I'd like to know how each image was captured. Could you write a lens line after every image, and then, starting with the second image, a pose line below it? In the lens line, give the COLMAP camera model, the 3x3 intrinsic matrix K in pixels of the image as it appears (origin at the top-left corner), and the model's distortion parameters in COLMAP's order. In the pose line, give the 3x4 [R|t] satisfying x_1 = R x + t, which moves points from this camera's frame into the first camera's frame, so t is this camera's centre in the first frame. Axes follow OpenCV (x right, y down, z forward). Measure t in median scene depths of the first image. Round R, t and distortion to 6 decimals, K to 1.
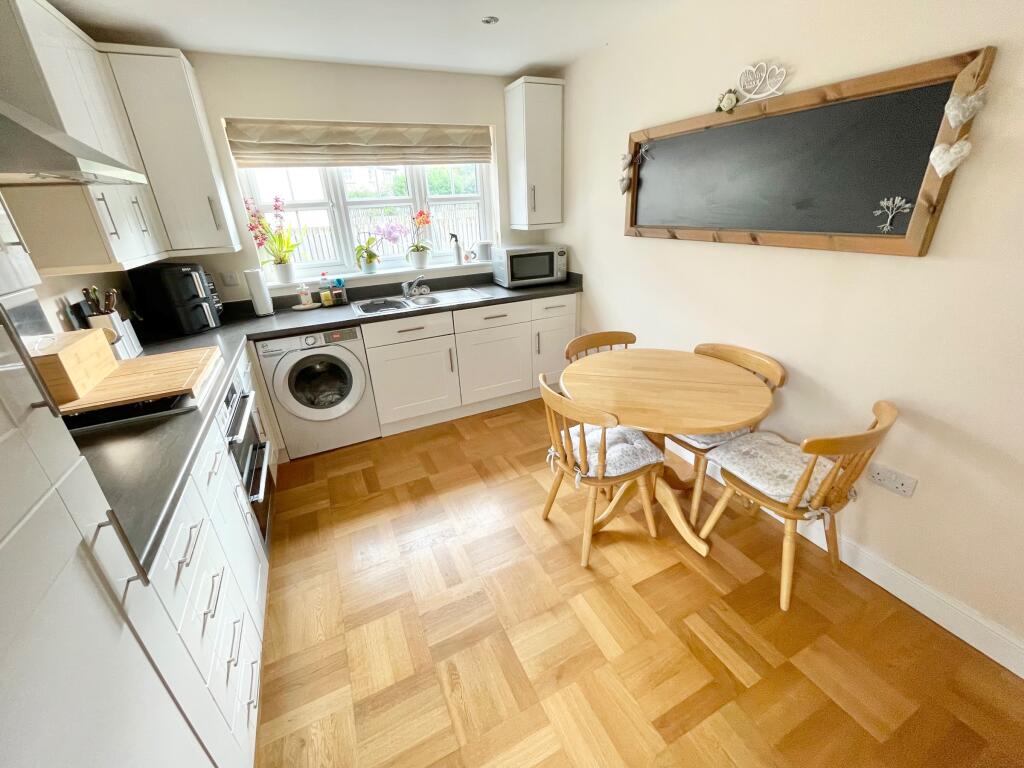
lens RADIAL K [[416.5, 0, 511.0], [0, 416.5, 384.3], [0, 0, 1]] dist [-0.003477, 0.000822]
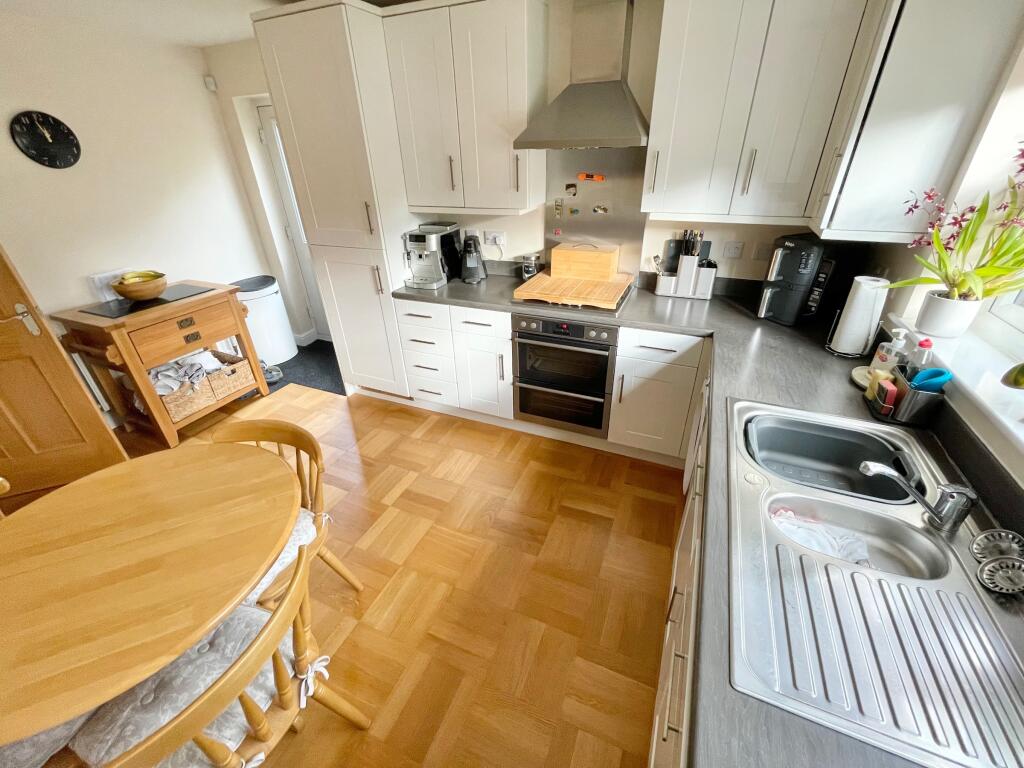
lens RADIAL K [[416.5, 0, 511.1], [0, 416.5, 384.0], [0, 0, 1]] dist [-0.003477, 0.000822]
pose [[-0.759156, 0.367820, -0.537021, 0.124383], [-0.204416, 0.648569, 0.733193, -0.517027], [0.617978, 0.666384, -0.417176, 1.067073]]
